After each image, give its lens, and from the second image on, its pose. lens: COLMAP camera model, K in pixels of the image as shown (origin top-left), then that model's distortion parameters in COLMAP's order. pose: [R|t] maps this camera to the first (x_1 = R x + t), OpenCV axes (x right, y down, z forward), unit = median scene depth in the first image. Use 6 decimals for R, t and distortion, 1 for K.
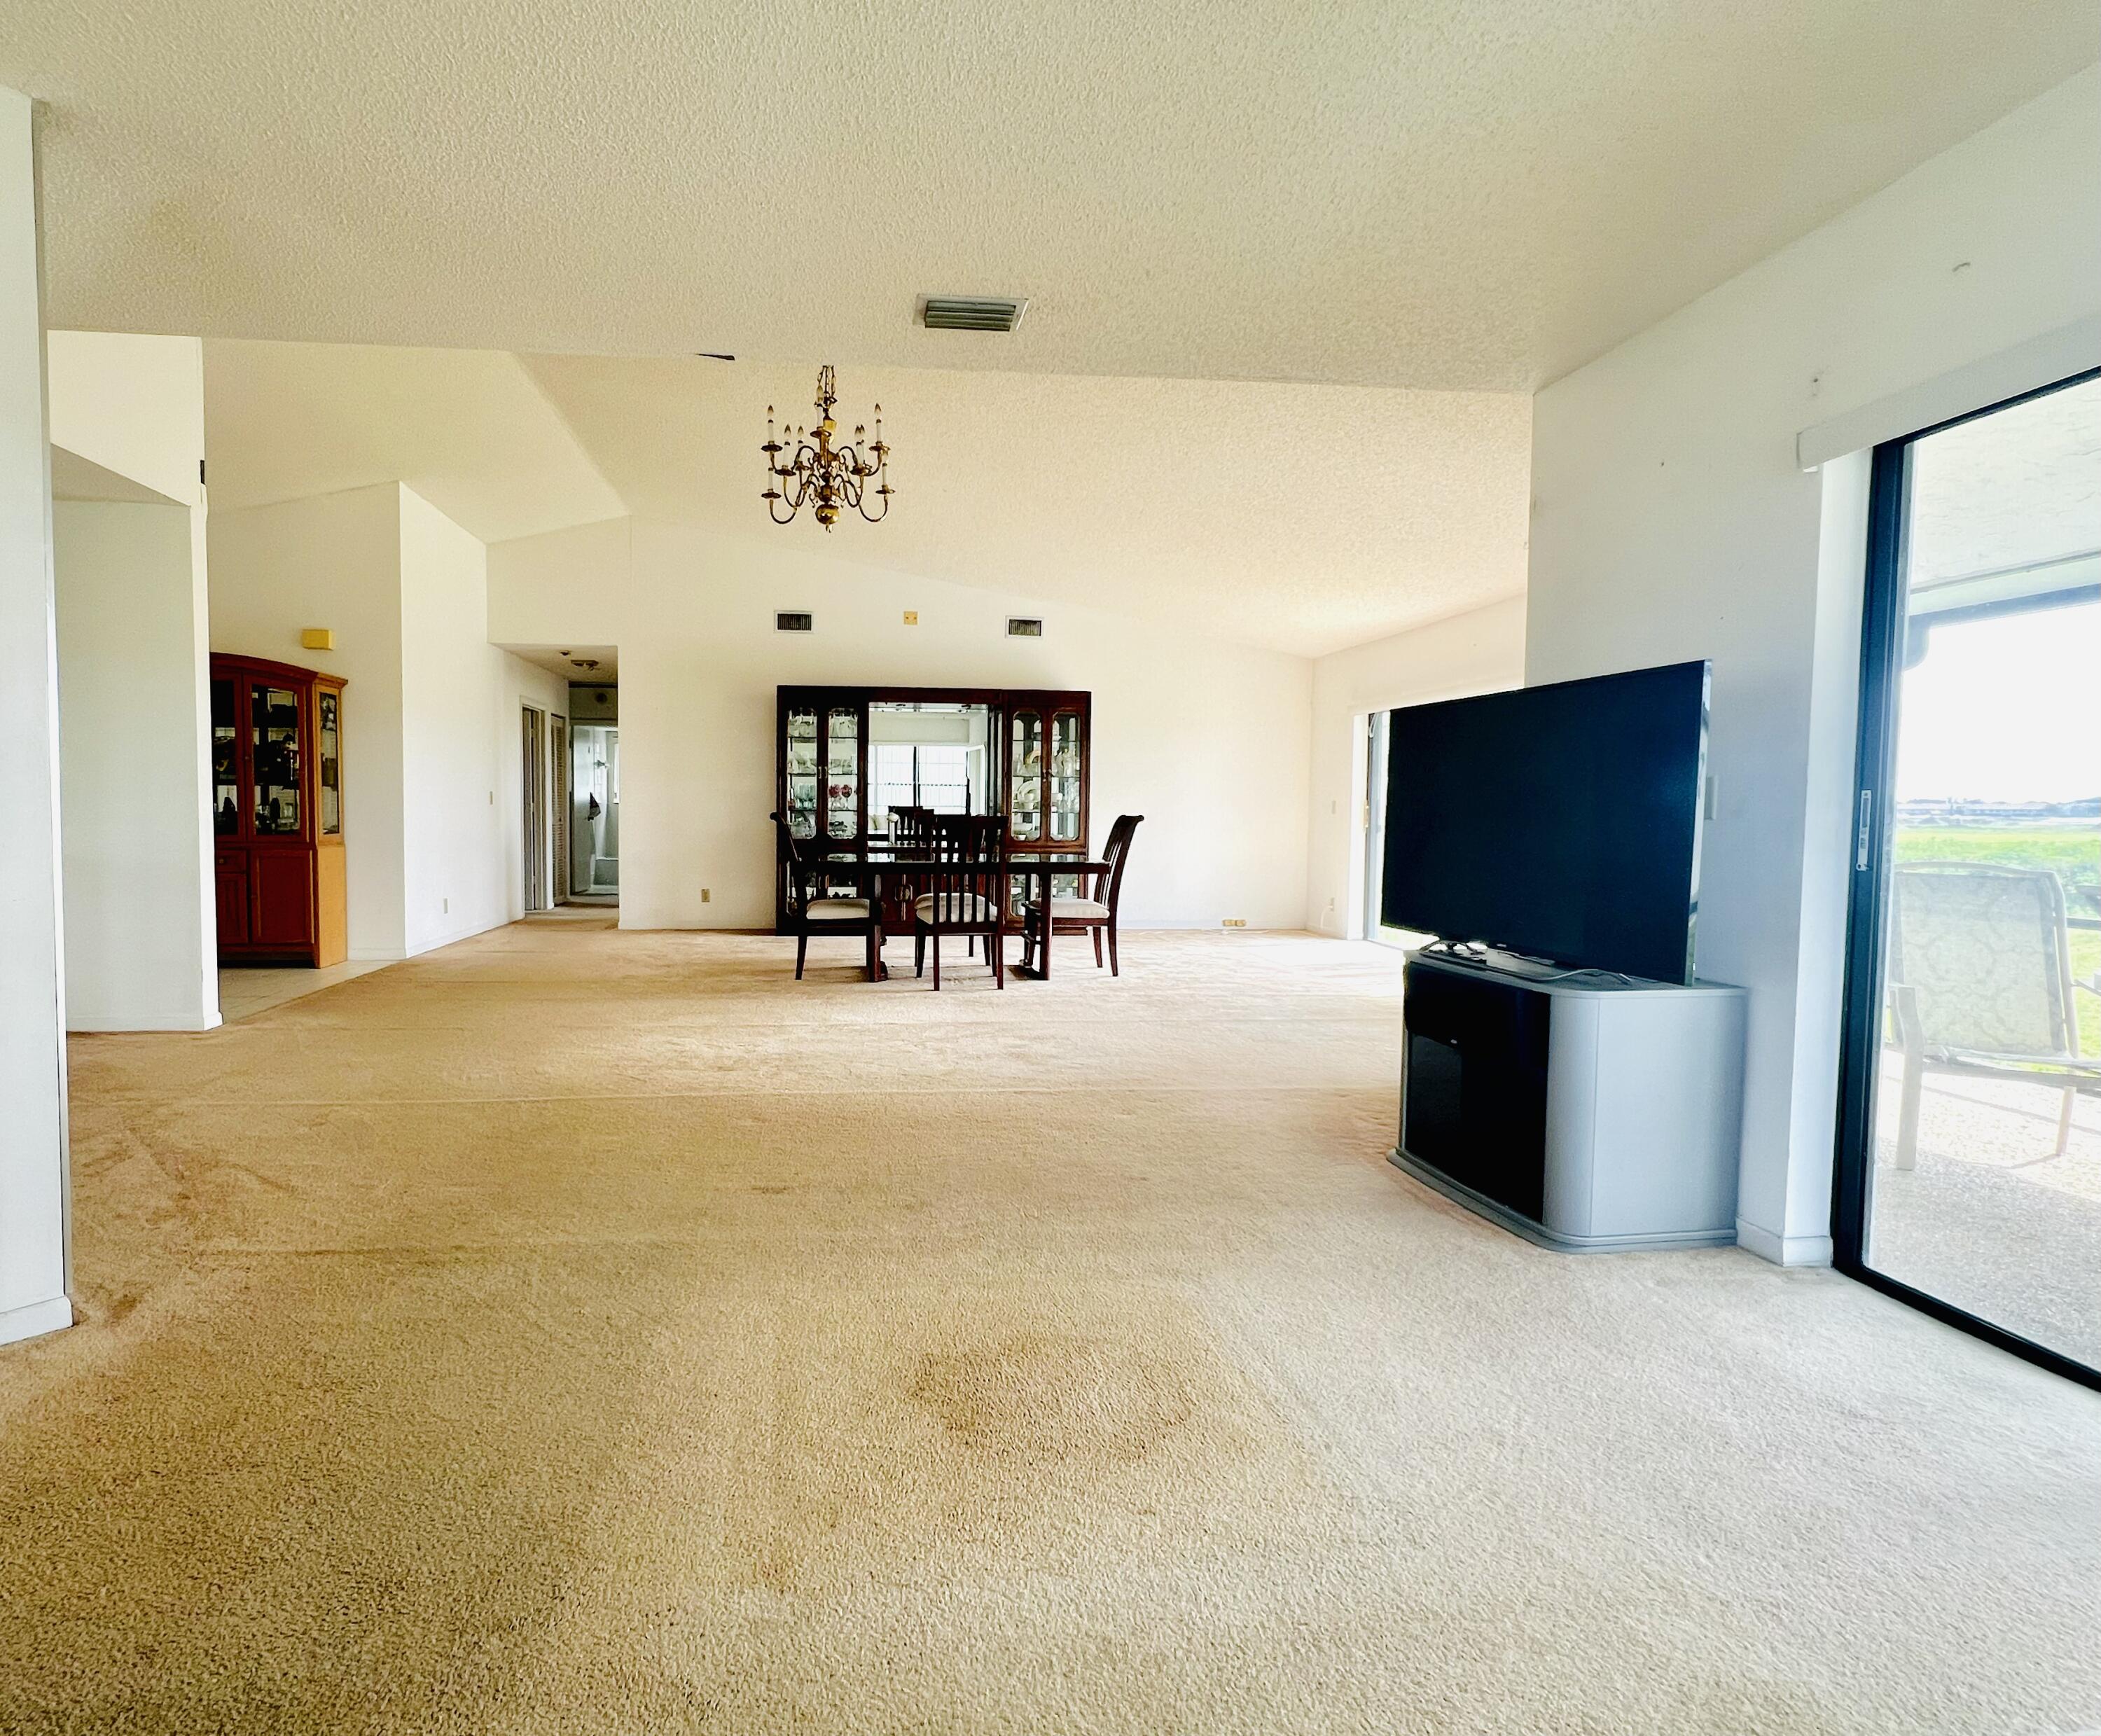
lens RADIAL K [[1093.3, 0, 934.2], [0, 1093.3, 863.3], [0, 0, 1]] dist [0.003974, -0.000623]
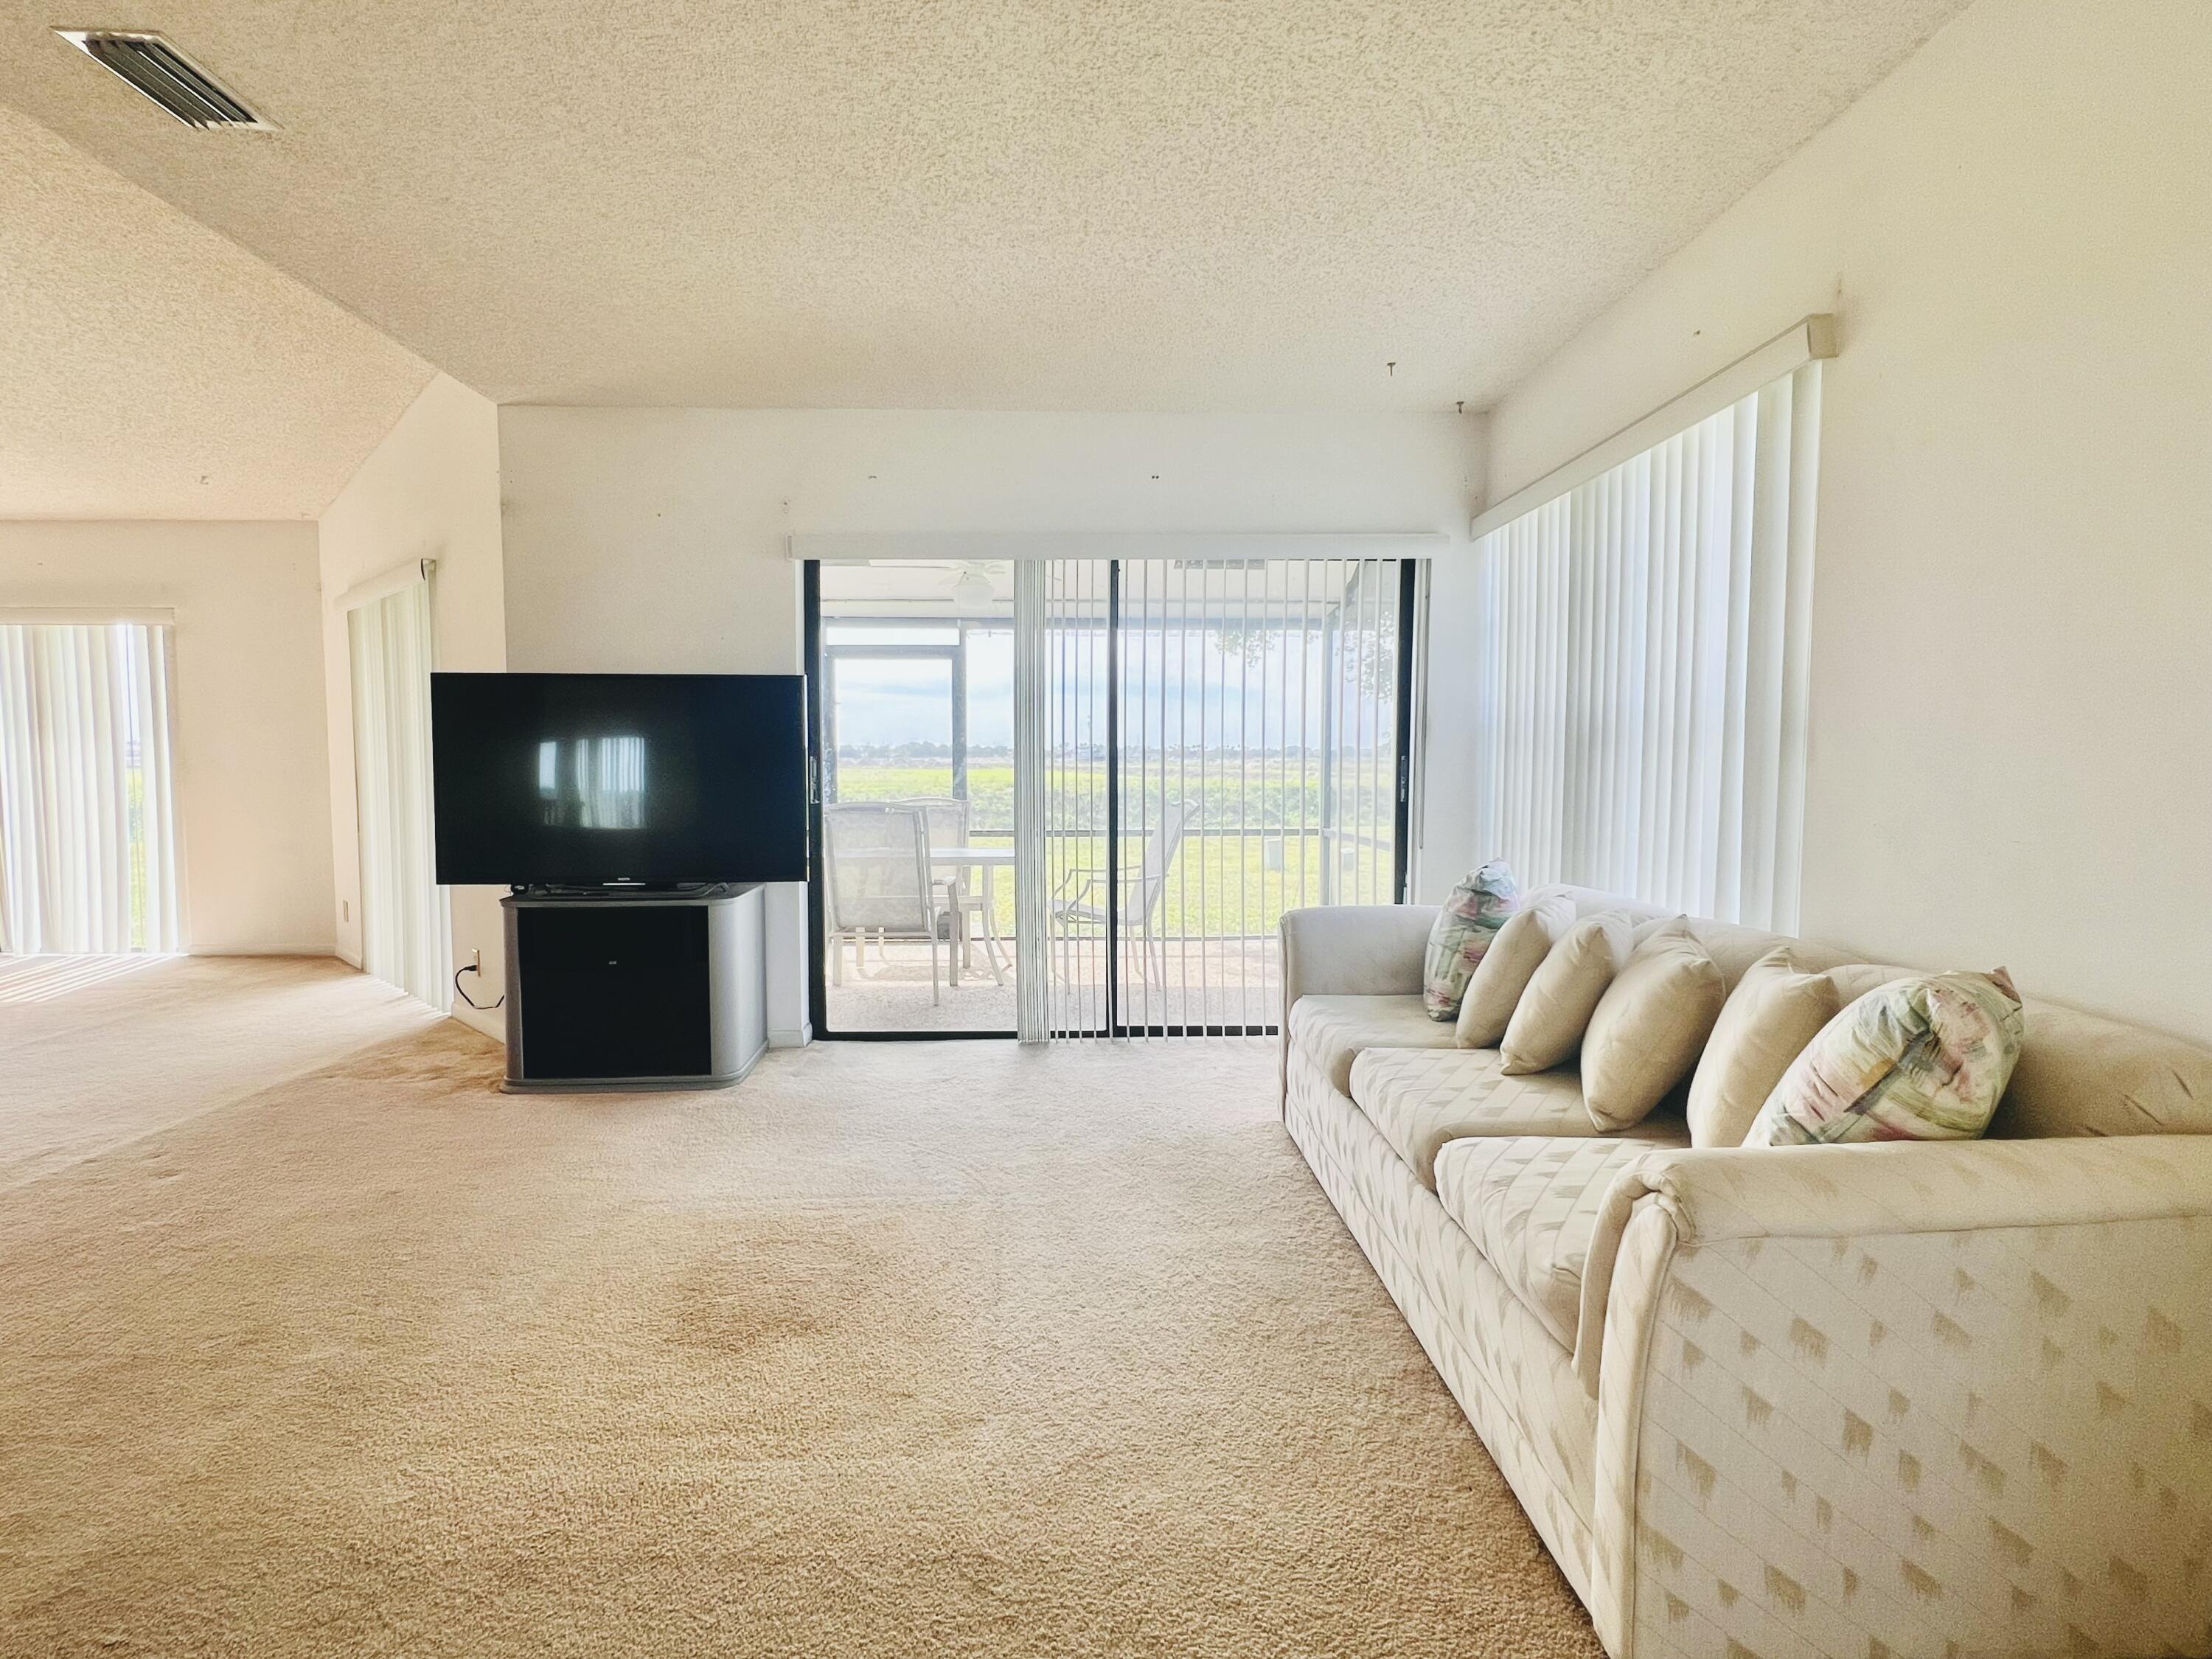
lens RADIAL K [[1048.4, 0, 1107.4], [0, 1048.4, 827.7], [0, 0, 1]] dist [-0.002073, -0.000260]
pose [[0.059074, -0.073476, 0.995546, -0.749657], [0.049020, 0.996298, 0.070623, -0.047867], [-0.997049, 0.044629, 0.062457, 0.446300]]
